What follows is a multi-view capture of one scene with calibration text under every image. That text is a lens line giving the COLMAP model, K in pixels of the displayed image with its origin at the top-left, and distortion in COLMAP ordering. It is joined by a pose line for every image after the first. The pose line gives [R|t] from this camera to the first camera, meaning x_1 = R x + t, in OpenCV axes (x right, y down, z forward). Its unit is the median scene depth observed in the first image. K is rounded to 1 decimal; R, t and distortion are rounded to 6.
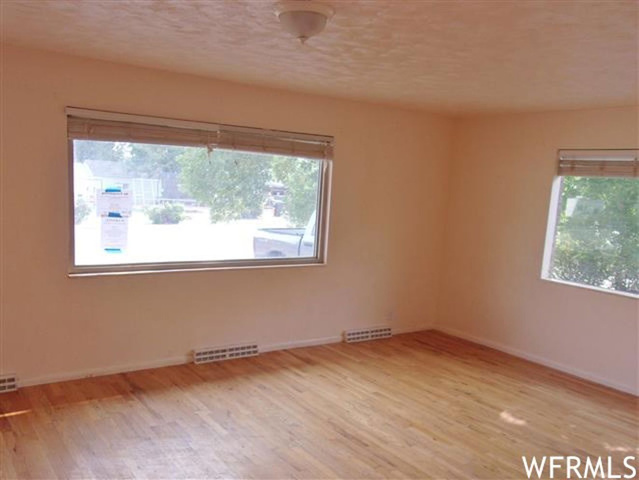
lens RADIAL K [[499.9, 0, 322.1], [0, 499.9, 242.0], [0, 0, 1]] dist [-0.002749, 0.004846]
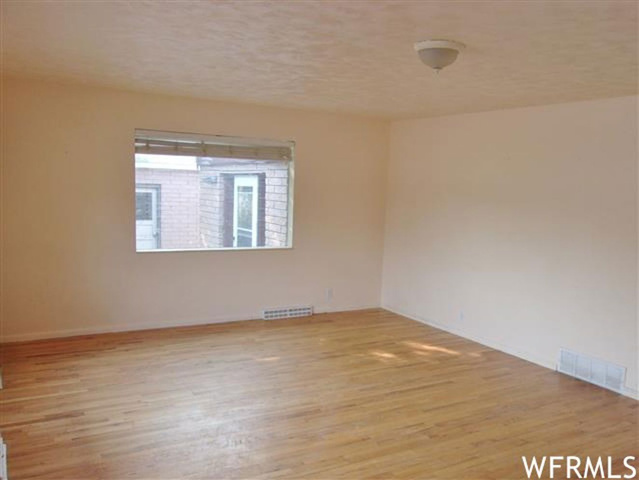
lens RADIAL K [[499.9, 0, 322.1], [0, 499.9, 242.0], [0, 0, 1]] dist [-0.002749, 0.004846]
pose [[0.266247, -0.175319, 0.947827, -0.551756], [0.099574, 0.983062, 0.153865, -0.085561], [-0.958748, 0.053413, 0.279195, 0.392598]]
